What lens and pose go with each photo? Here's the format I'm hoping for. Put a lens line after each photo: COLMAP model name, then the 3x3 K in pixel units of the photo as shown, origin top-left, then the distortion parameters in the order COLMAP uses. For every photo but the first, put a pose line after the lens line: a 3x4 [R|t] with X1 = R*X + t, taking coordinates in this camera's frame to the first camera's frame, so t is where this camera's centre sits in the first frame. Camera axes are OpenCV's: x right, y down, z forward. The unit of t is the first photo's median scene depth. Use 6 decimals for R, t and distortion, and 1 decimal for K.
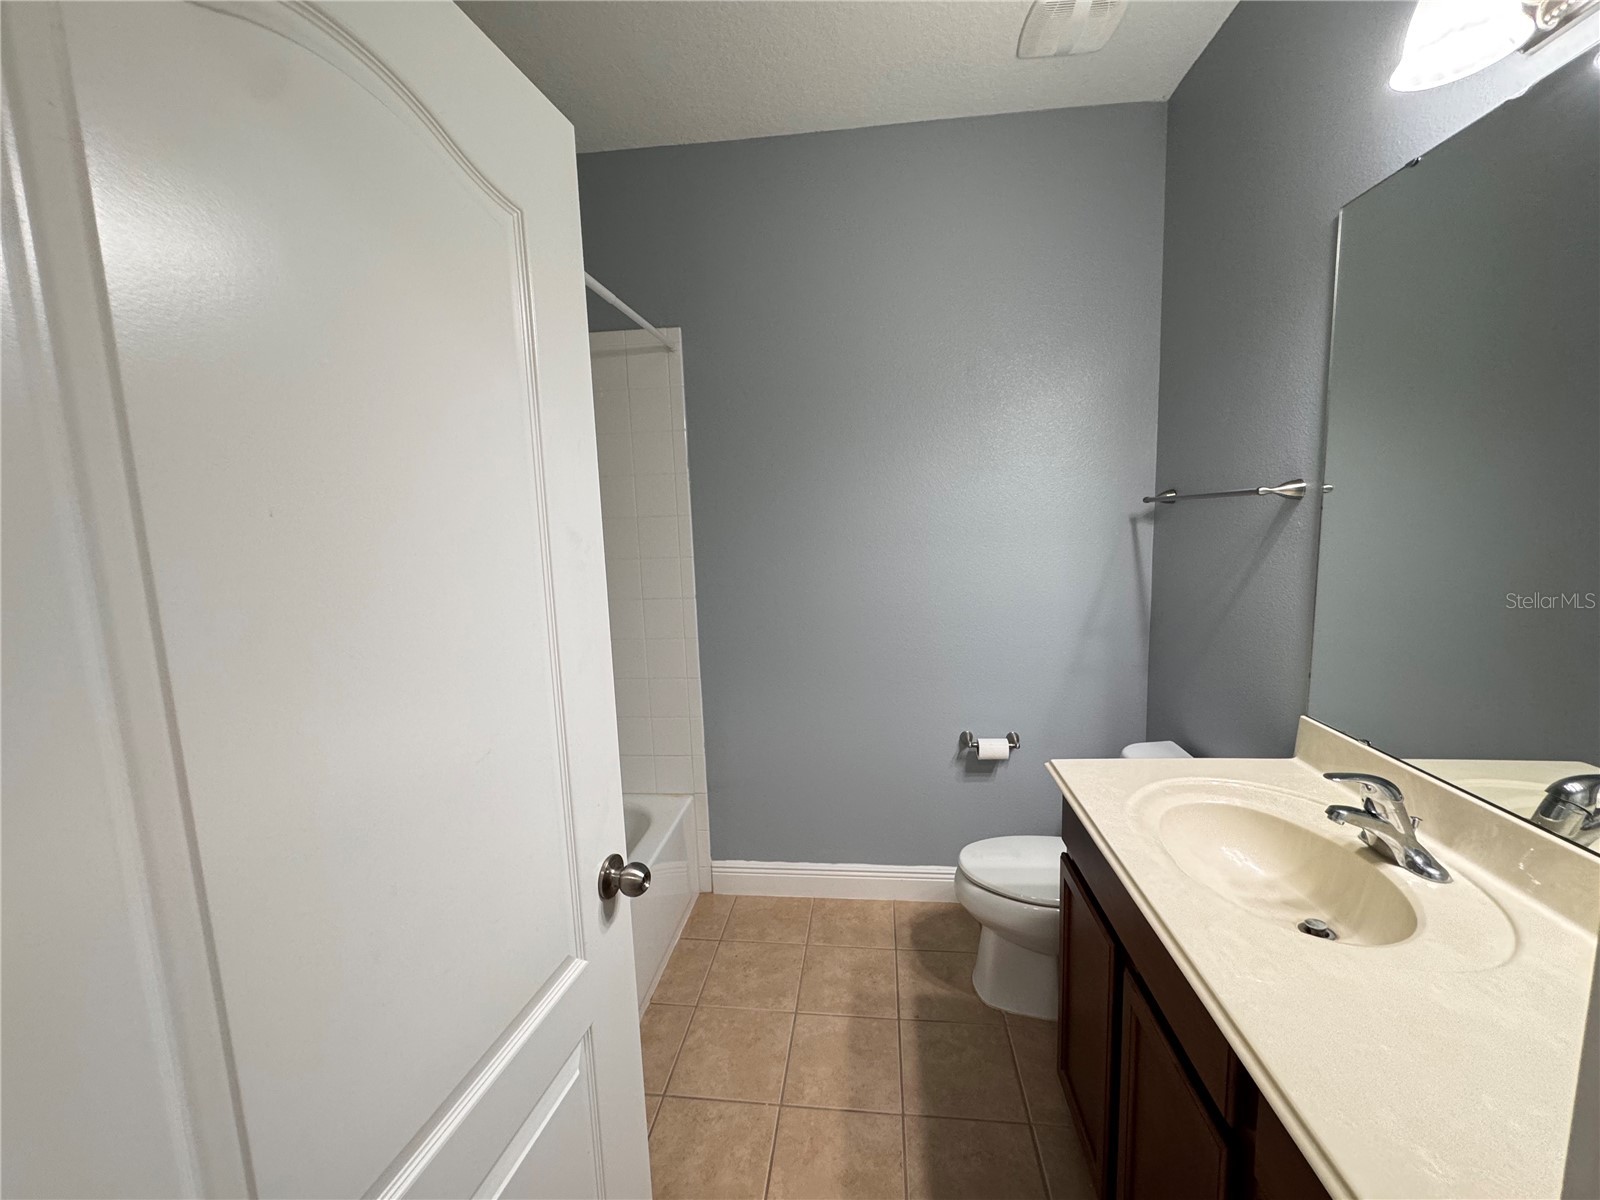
lens RADIAL K [[639.5, 0, 798.6], [0, 639.5, 598.6], [0, 0, 1]] dist [-0.002954, 0.000458]
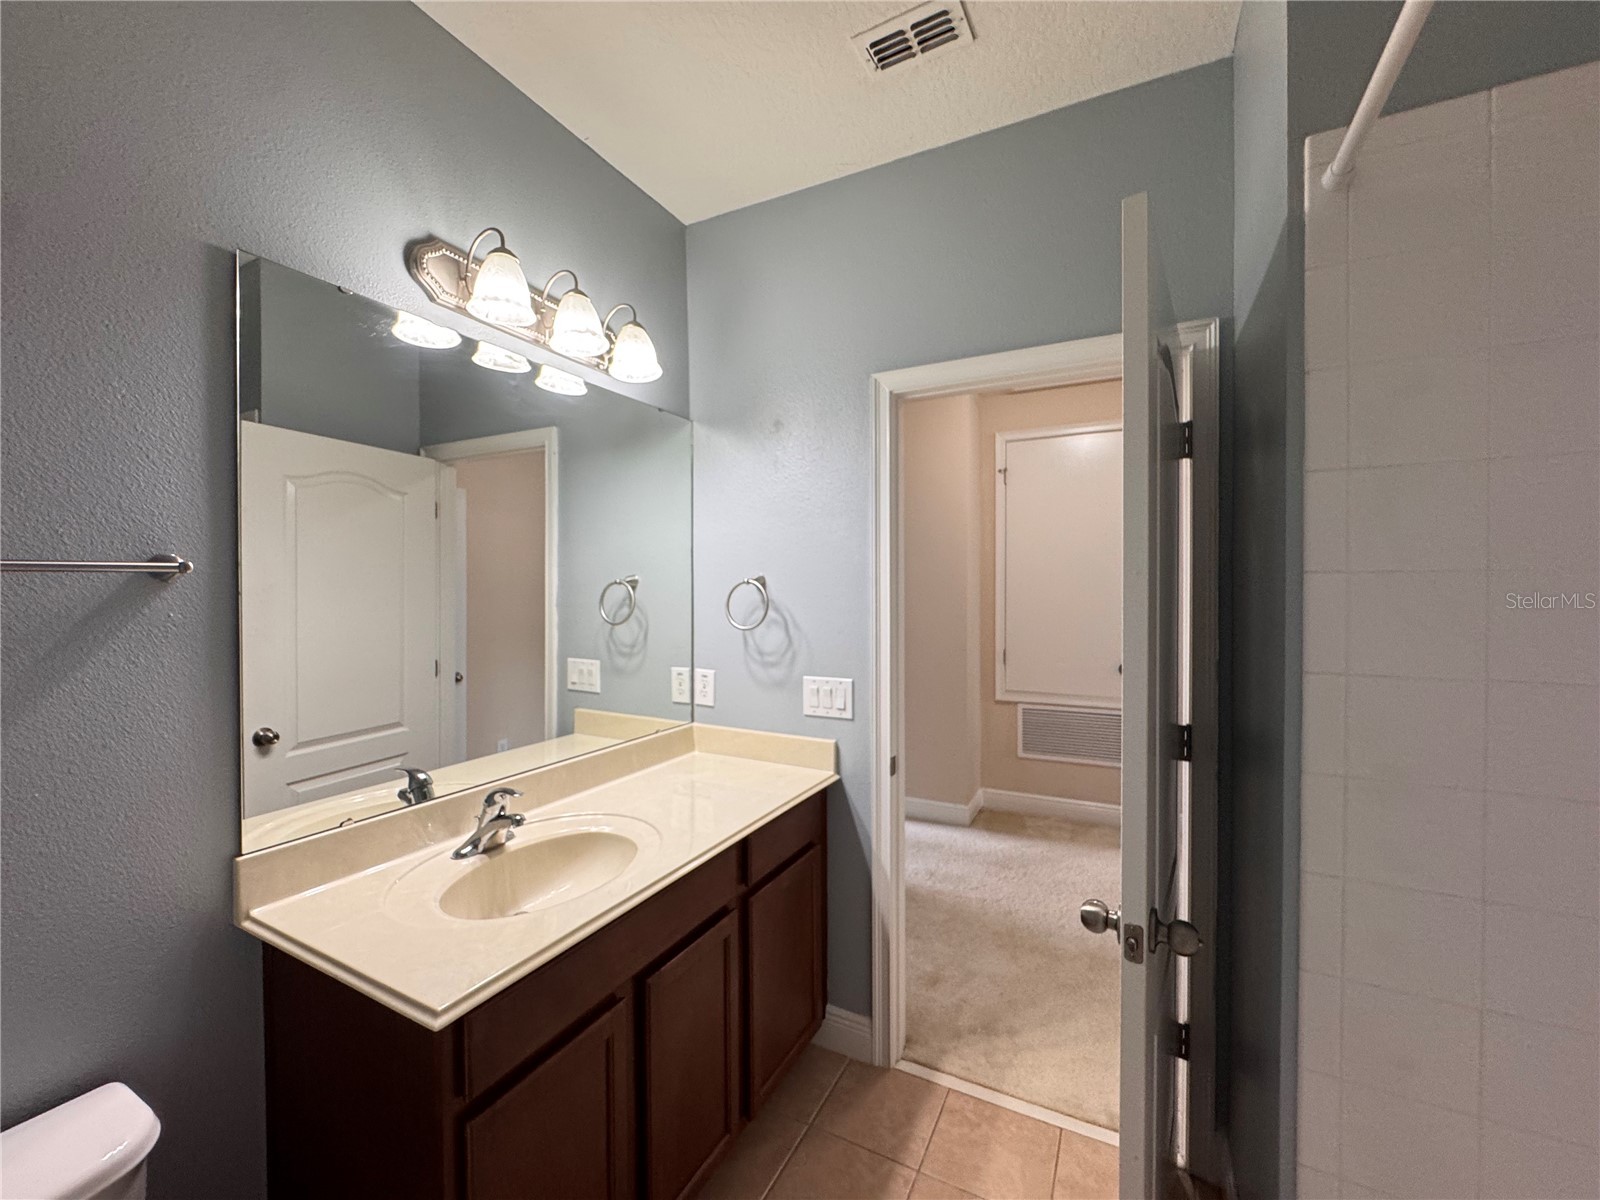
lens RADIAL K [[639.5, 0, 798.6], [0, 639.5, 598.6], [0, 0, 1]] dist [-0.002954, 0.000458]
pose [[-0.929117, 0.030358, 0.368537, -0.141107], [0.080969, 0.989141, 0.122651, -0.169015], [-0.360812, 0.143797, -0.921486, 1.419461]]
